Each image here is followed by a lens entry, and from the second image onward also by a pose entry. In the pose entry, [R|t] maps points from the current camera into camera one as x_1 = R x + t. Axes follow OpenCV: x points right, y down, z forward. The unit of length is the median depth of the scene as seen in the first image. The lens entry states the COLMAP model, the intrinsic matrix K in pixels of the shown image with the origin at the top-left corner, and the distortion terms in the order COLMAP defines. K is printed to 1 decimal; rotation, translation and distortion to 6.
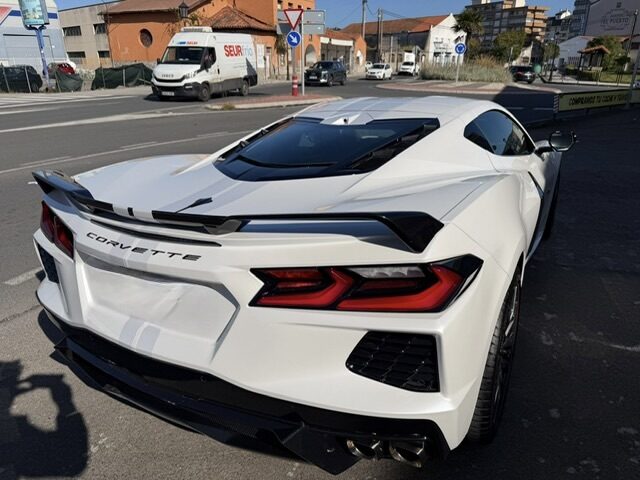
lens RADIAL K [[457.7, 0, 321.5], [0, 457.7, 238.2], [0, 0, 1]] dist [-0.007768, -0.002896]
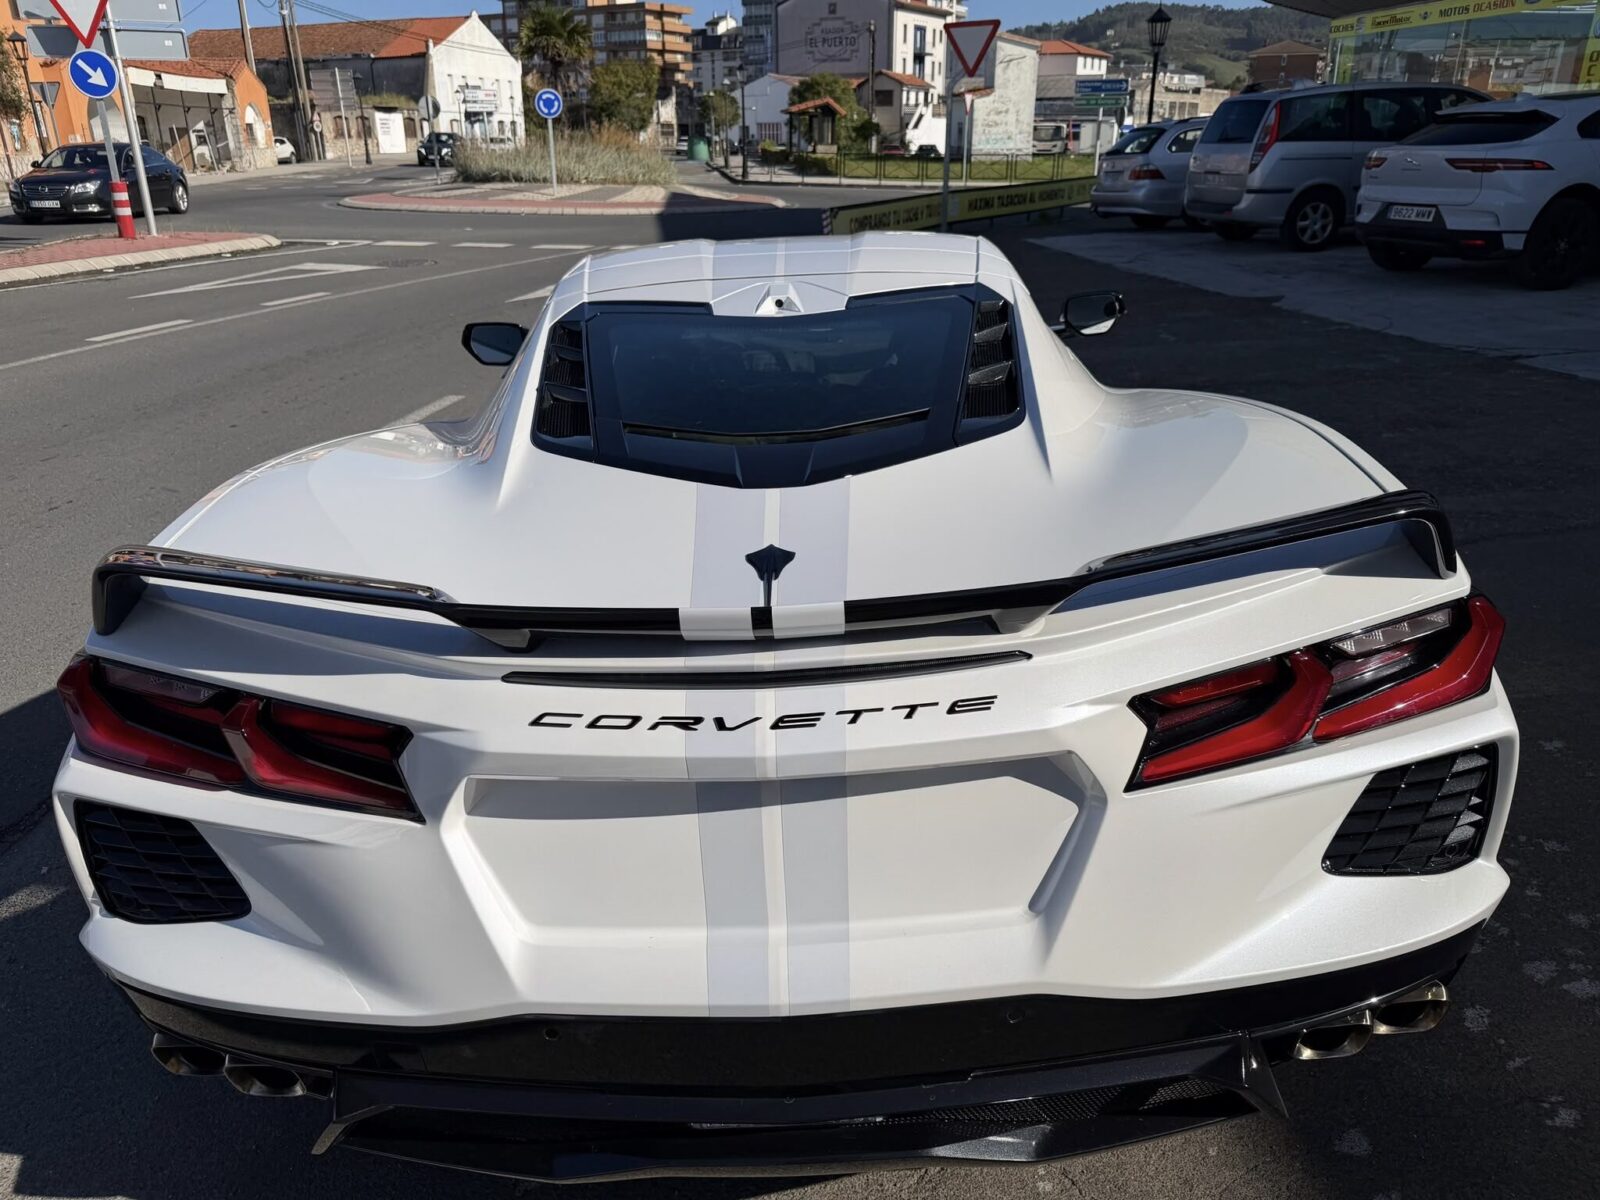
lens RADIAL K [[1144.3, 0, 803.8], [0, 1144.3, 595.5], [0, 0, 1]] dist [-0.007768, -0.002896]
pose [[0.871582, -0.186618, 0.453342, -0.027749], [0.179810, 0.981959, 0.058525, -0.004292], [-0.456085, 0.030506, 0.889413, 0.008213]]
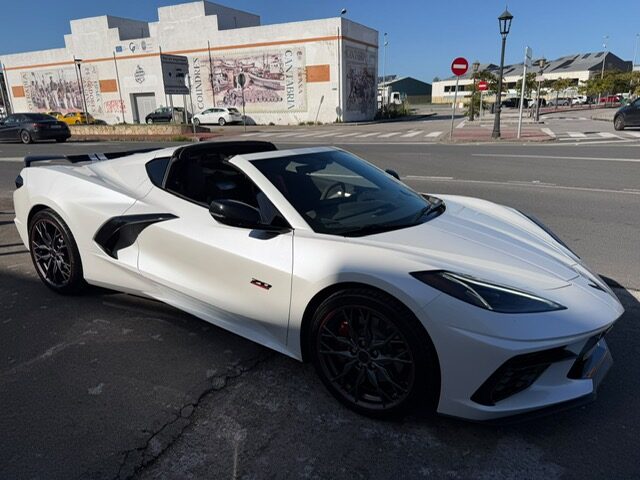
lens RADIAL K [[451.7, 0, 320.0], [0, 451.7, 240.0], [0, 0, 1]] dist [0.034547, -0.052884]
pose [[-0.049252, 0.285486, -0.957116, 0.109036], [-0.329252, 0.900073, 0.285414, -0.037709], [0.942957, 0.329190, 0.049667, 0.096848]]
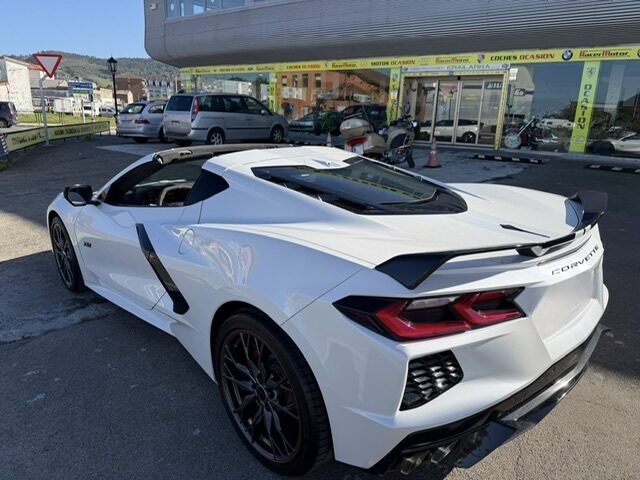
lens RADIAL K [[455.5, 0, 322.5], [0, 455.5, 239.5], [0, 0, 1]] dist [0.015334, -0.031316]
pose [[0.299213, -0.238272, 0.923958, -0.066842], [0.303539, 0.941787, 0.144572, -0.016437], [-0.904619, 0.237199, 0.354120, 0.044004]]
